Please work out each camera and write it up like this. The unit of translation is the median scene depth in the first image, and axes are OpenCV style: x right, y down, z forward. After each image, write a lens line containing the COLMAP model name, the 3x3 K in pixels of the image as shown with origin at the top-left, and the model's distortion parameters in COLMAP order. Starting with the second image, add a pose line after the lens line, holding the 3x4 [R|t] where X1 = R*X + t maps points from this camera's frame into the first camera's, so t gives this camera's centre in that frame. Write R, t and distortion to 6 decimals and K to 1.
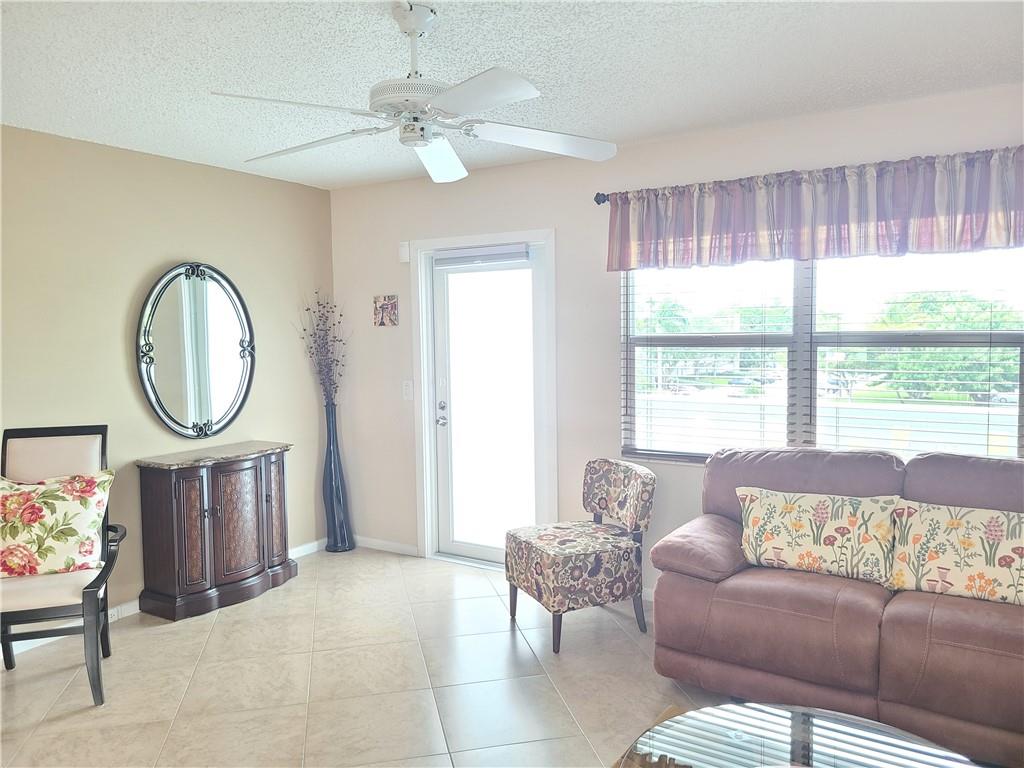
lens RADIAL K [[766.5, 0, 509.4], [0, 766.5, 378.7], [0, 0, 1]] dist [0.061135, -0.045407]
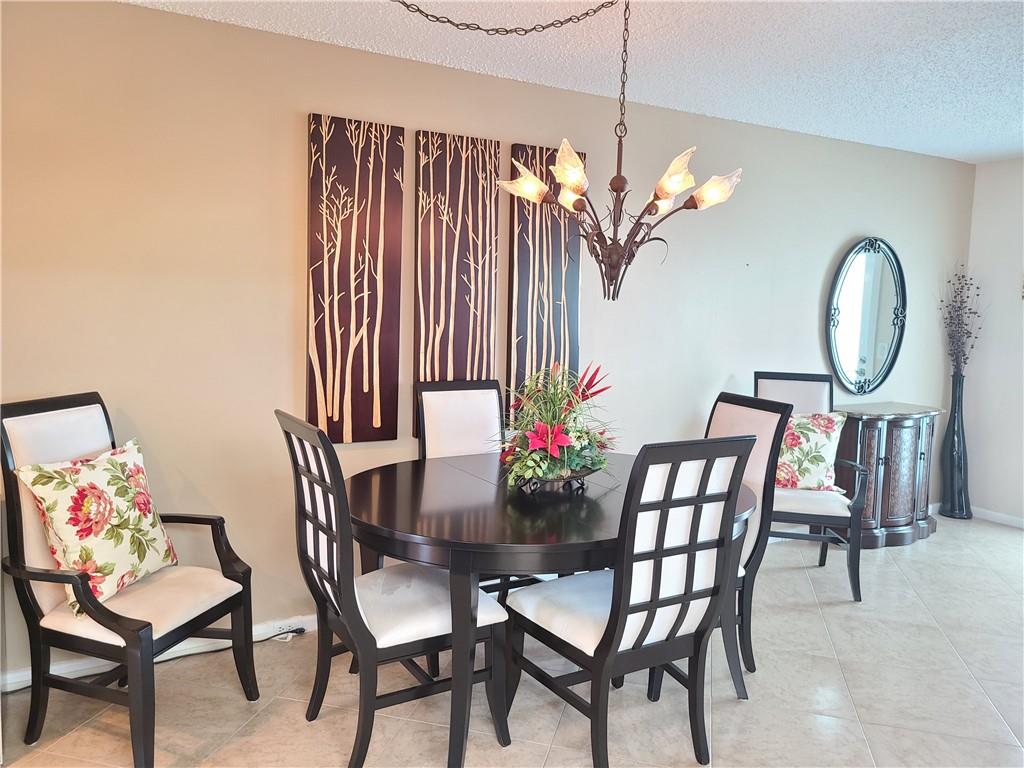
lens RADIAL K [[766.5, 0, 503.0], [0, 766.5, 369.6], [0, 0, 1]] dist [0.061135, -0.045407]
pose [[0.881668, 0.080545, -0.464945, -0.407733], [-0.070510, 0.996750, 0.038966, 0.040337], [0.466572, -0.001572, 0.884482, -0.286003]]
